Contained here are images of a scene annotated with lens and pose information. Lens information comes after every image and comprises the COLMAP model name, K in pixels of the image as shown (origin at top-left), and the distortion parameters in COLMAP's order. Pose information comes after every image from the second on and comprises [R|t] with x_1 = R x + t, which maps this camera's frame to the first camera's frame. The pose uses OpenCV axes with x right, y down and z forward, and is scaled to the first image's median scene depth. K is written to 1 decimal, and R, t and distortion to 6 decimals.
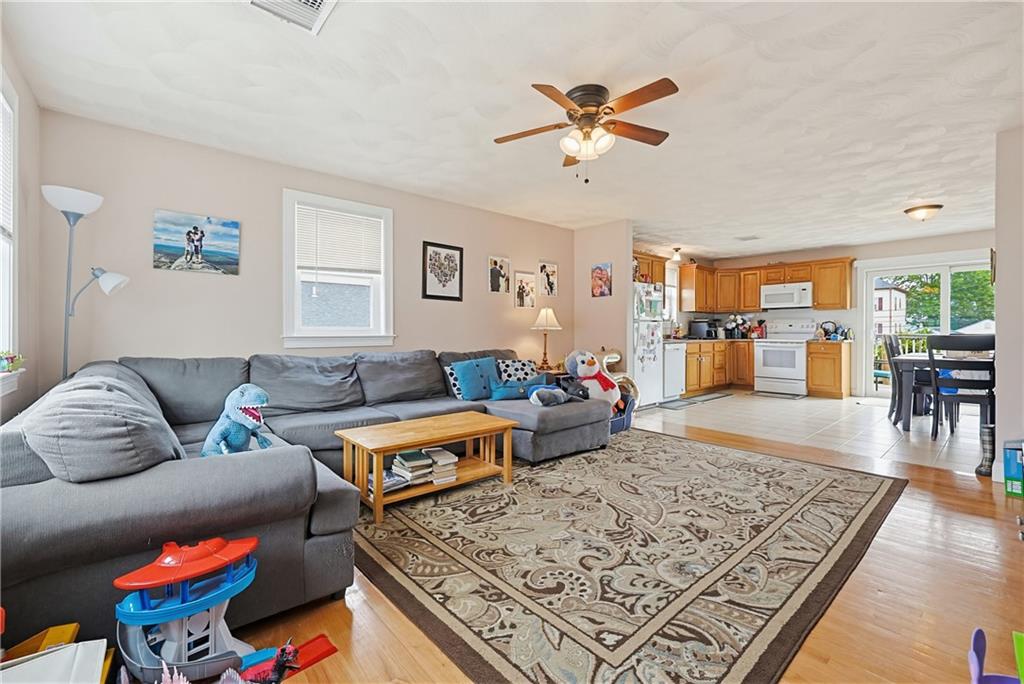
lens RADIAL K [[437.9, 0, 508.6], [0, 437.9, 334.8], [0, 0, 1]] dist [0.000481, -0.000038]
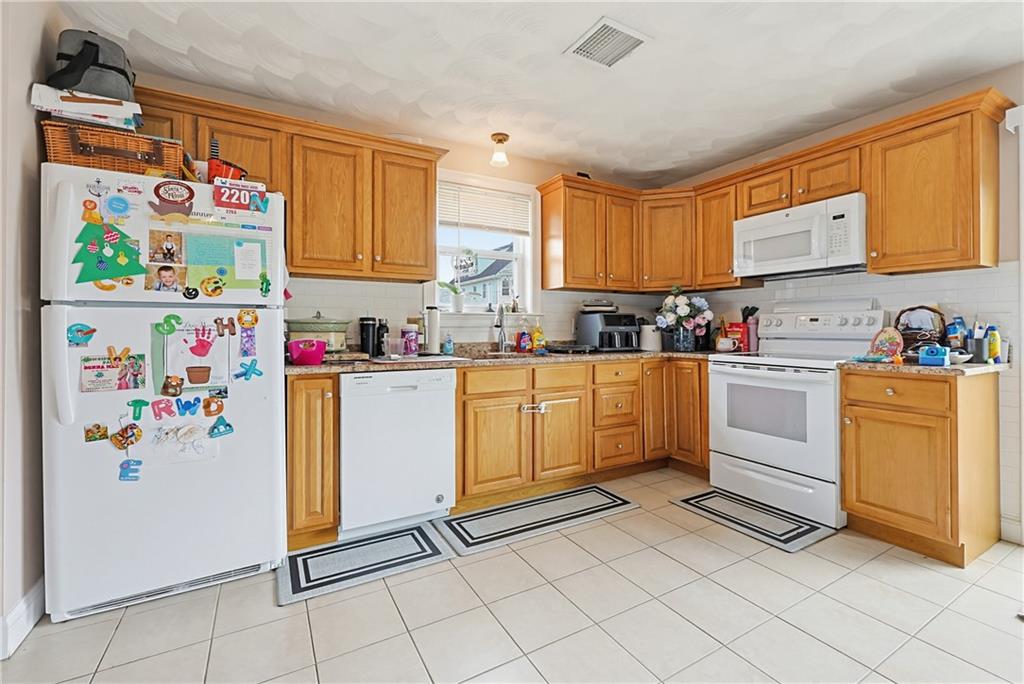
lens RADIAL K [[435.4, 0, 514.2], [0, 435.4, 327.9], [0, 0, 1]] dist [-0.001843, -0.000408]
pose [[0.981873, -0.002036, -0.189529, 0.673038], [-0.000235, 0.999928, -0.011957, -0.013434], [0.189540, 0.011785, 0.981802, 0.846215]]
